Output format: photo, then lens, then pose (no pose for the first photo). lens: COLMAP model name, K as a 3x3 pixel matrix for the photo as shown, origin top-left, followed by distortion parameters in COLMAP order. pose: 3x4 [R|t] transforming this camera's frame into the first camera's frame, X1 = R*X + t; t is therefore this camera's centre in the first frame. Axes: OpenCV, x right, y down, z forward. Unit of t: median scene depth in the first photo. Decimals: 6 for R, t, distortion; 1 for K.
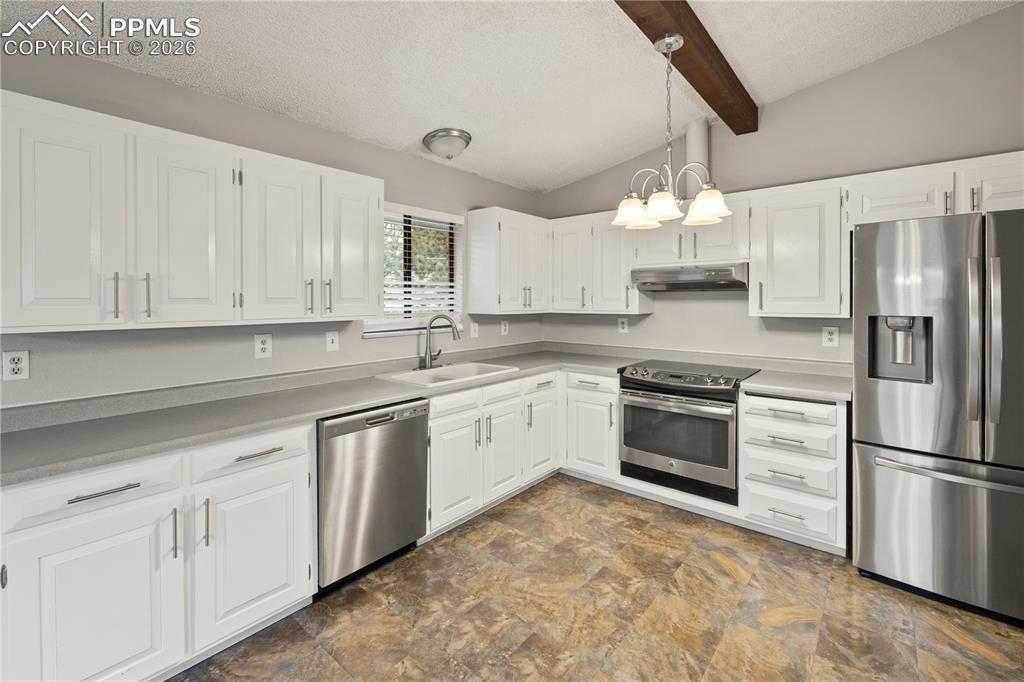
lens RADIAL K [[449.2, 0, 509.1], [0, 449.2, 302.3], [0, 0, 1]] dist [-0.001132, 0.000023]
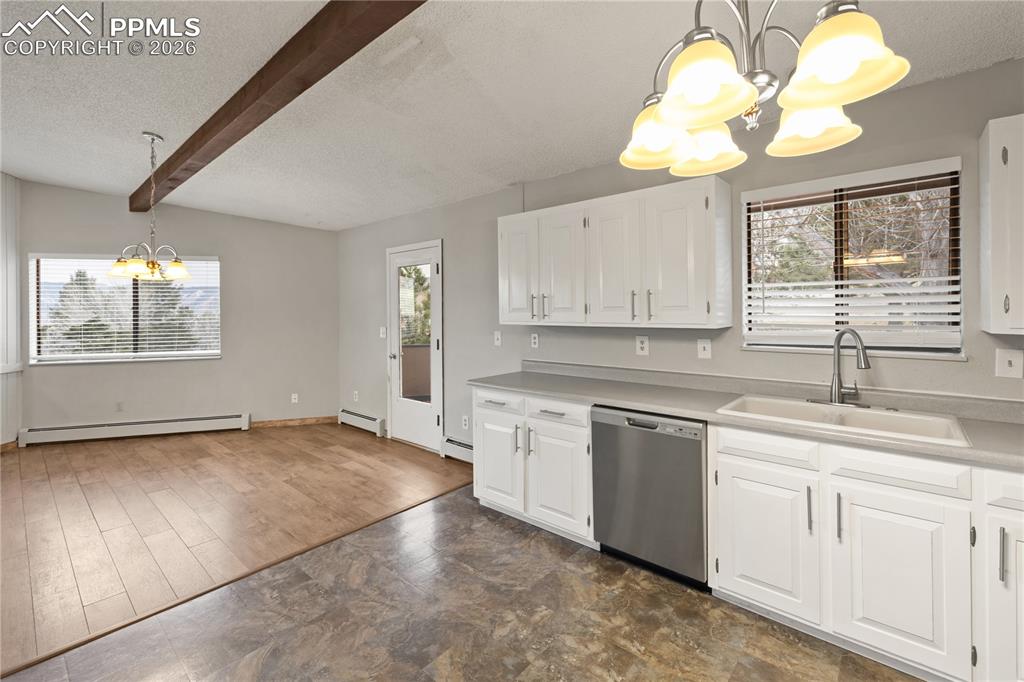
lens RADIAL K [[444.9, 0, 505.4], [0, 444.9, 308.6], [0, 0, 1]] dist [0.000008, 0.000061]
pose [[-0.029326, -0.000541, -0.999570, 0.624496], [0.004736, 0.999989, -0.000681, -0.004364], [0.999559, -0.004753, -0.029323, 0.601707]]
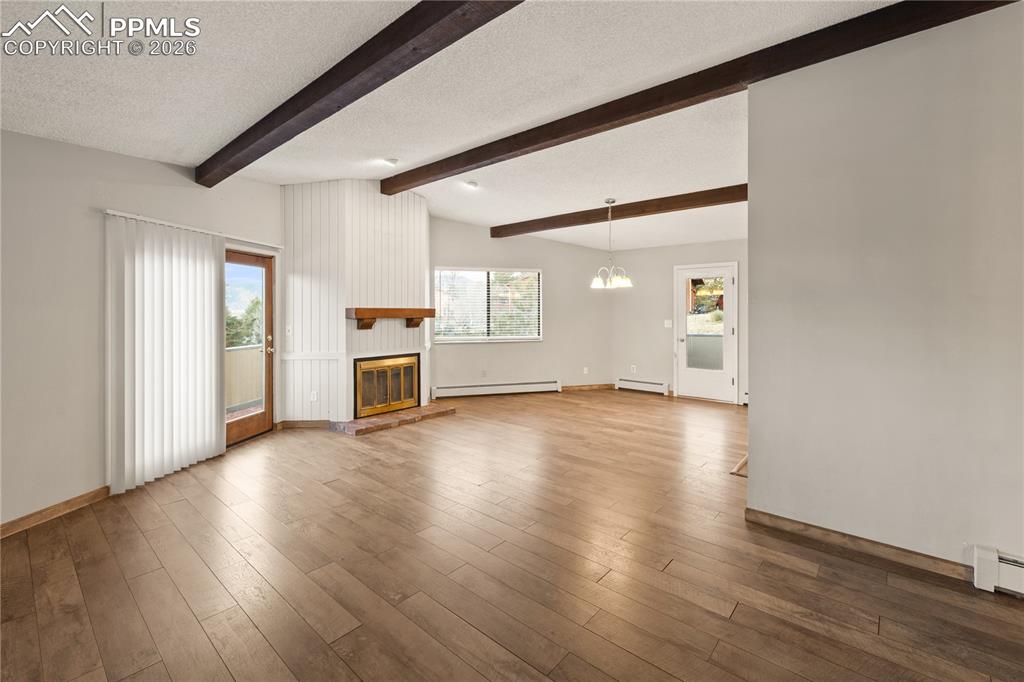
lens RADIAL K [[447.7, 0, 502.2], [0, 447.7, 311.2], [0, 0, 1]] dist [0.000731, 0.000213]
pose [[-0.025800, 0.008194, -0.999634, 1.508747], [-0.004005, 0.999958, 0.008300, -0.001889], [0.999659, 0.004217, -0.025767, -0.906533]]
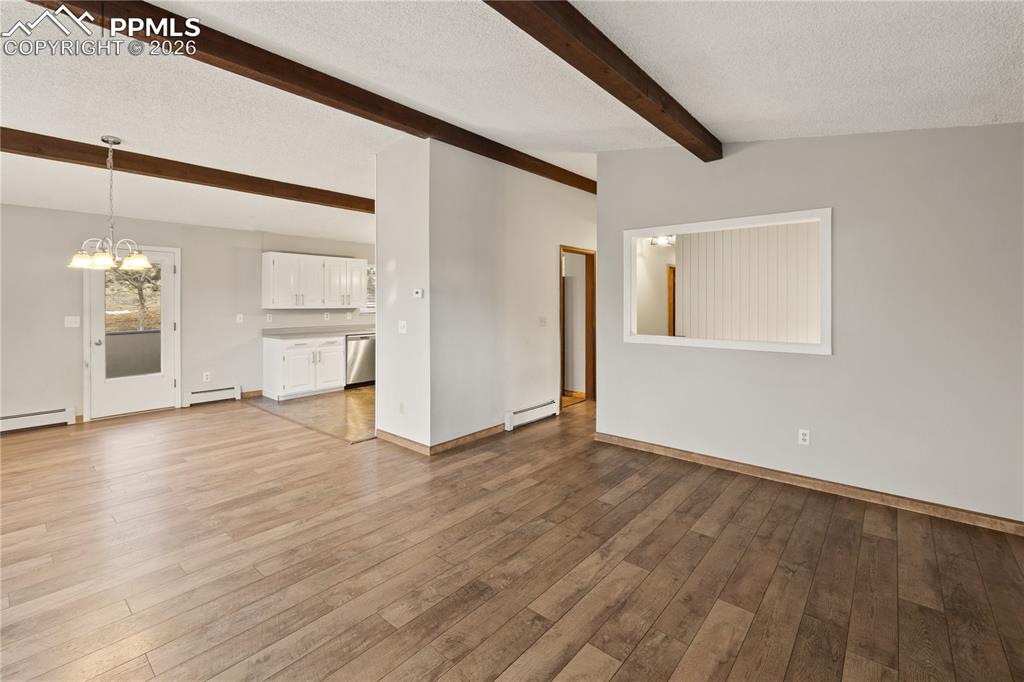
lens RADIAL K [[447.4, 0, 504.9], [0, 447.4, 301.2], [0, 0, 1]] dist [-0.000094, -0.000103]
pose [[0.999874, 0.004070, -0.015325, 0.649062], [-0.004134, 0.999983, -0.004148, 0.004079], [0.015308, 0.004211, 0.999874, -1.857111]]
